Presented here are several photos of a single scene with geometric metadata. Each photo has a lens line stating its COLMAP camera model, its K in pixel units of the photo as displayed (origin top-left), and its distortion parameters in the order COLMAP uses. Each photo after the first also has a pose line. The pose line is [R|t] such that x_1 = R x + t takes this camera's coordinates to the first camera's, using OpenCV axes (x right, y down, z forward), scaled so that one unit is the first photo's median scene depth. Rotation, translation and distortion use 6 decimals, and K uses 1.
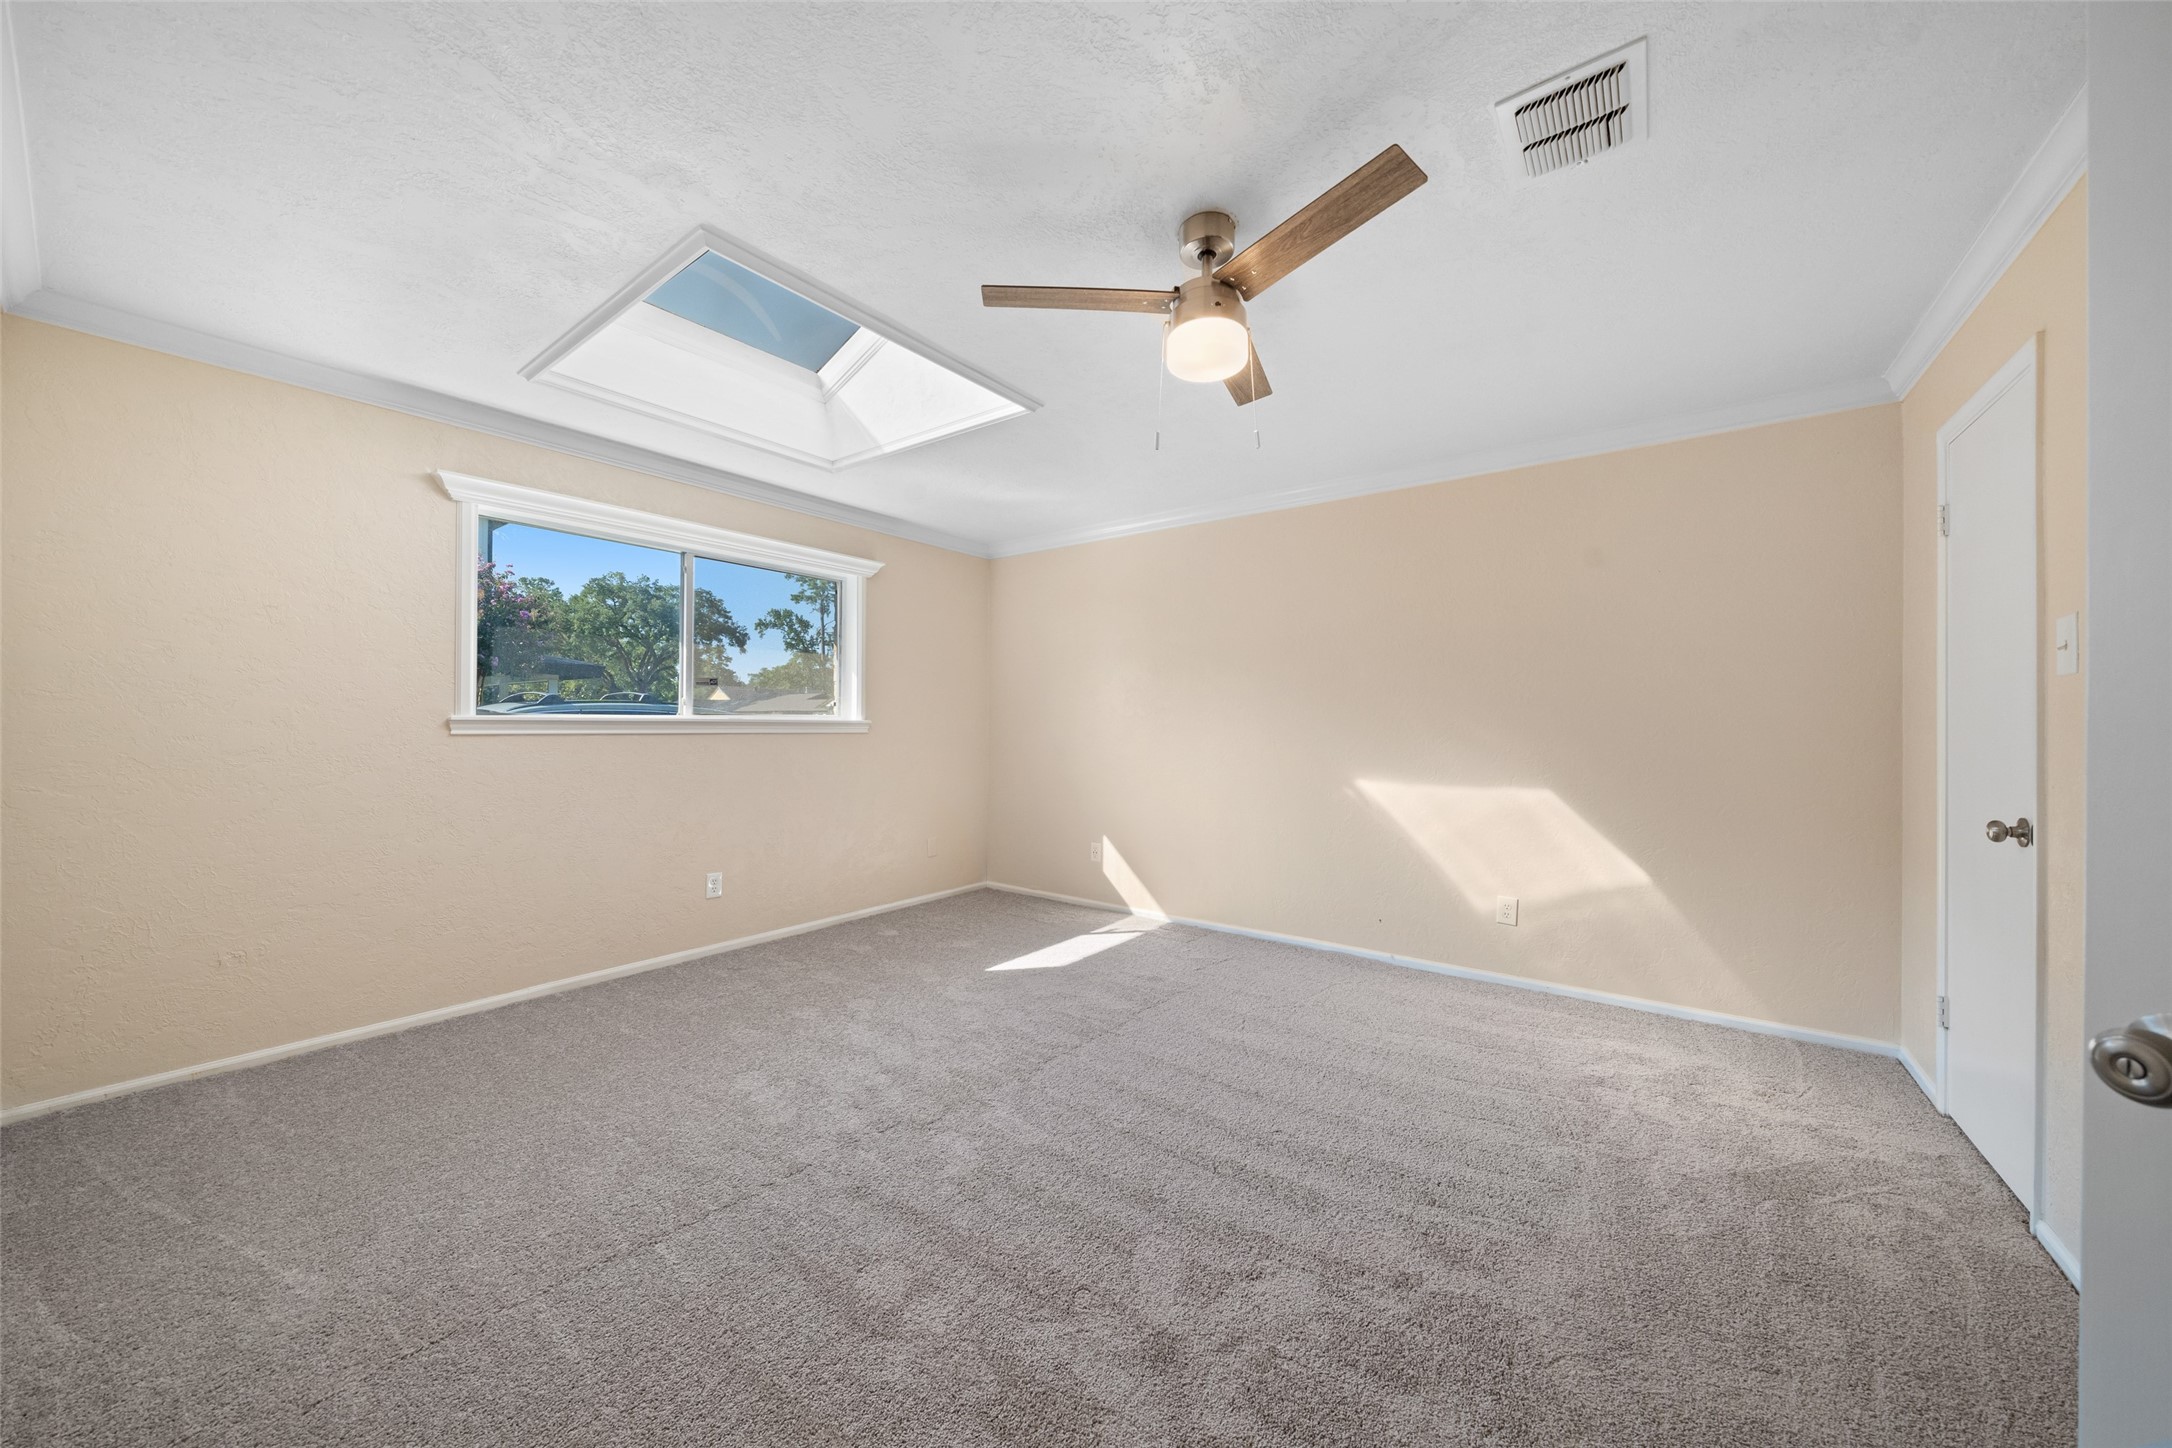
lens RADIAL K [[746.1, 0, 1090.4], [0, 746.1, 727.7], [0, 0, 1]] dist [-0.008066, 0.000053]
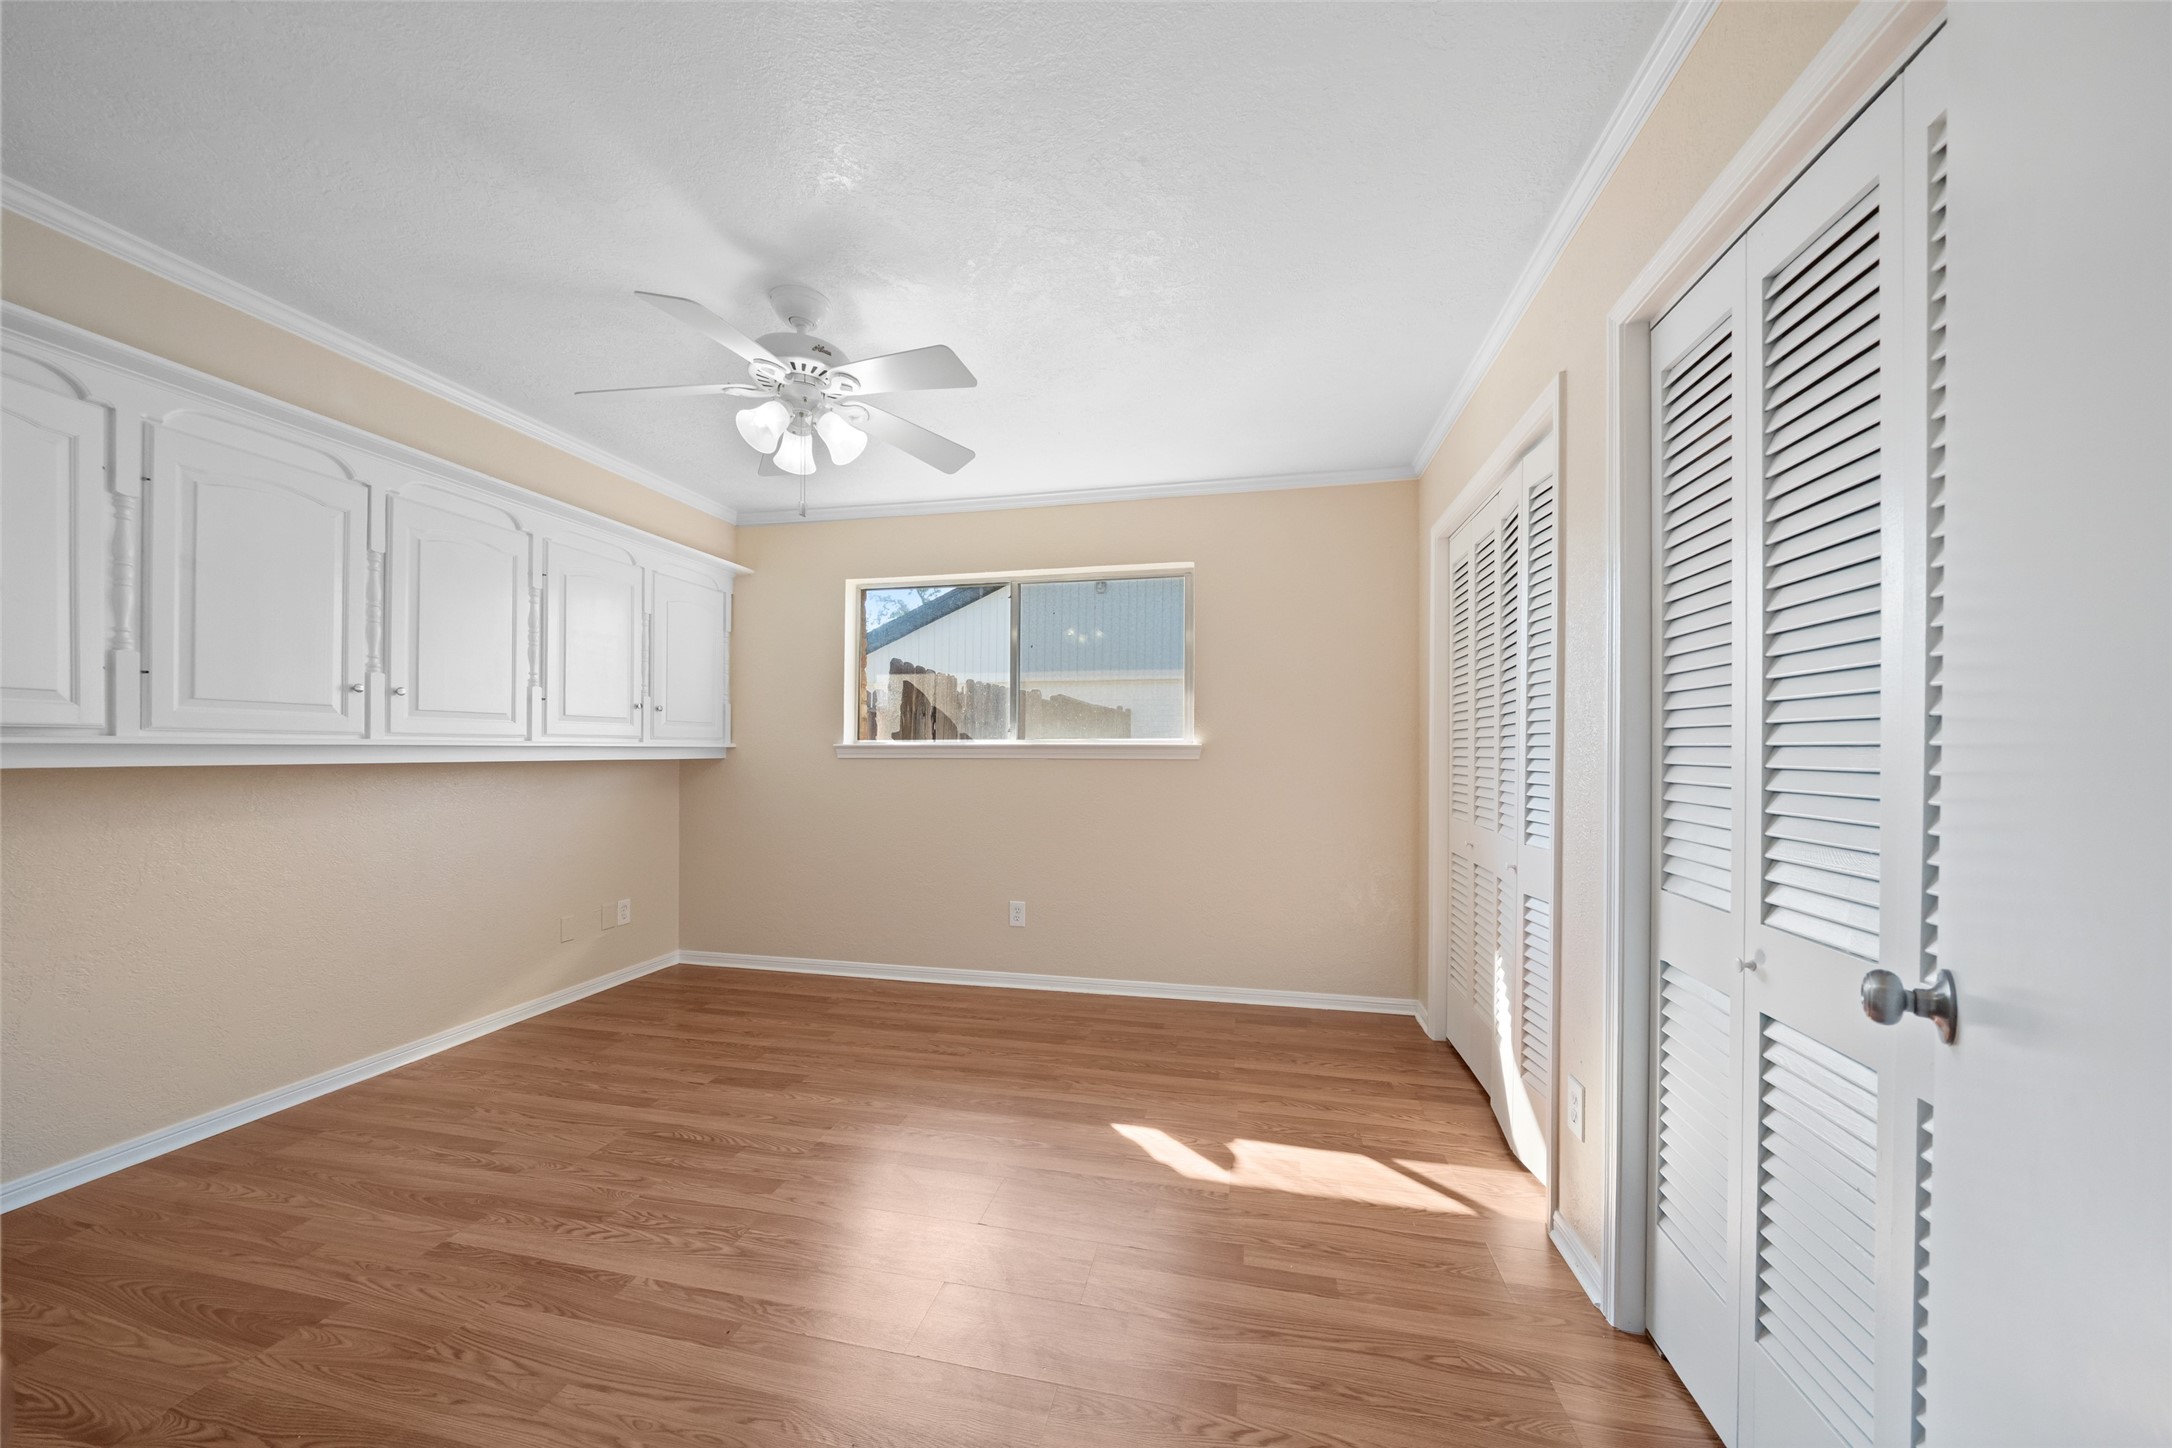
lens RADIAL K [[753.4, 0, 1091.7], [0, 753.4, 743.5], [0, 0, 1]] dist [-0.001826, -0.000174]
pose [[0.418832, -0.005202, -0.908049, 0.412186], [0.000303, 0.999984, -0.005588, -0.005222], [0.908064, 0.002065, 0.418827, 0.637148]]
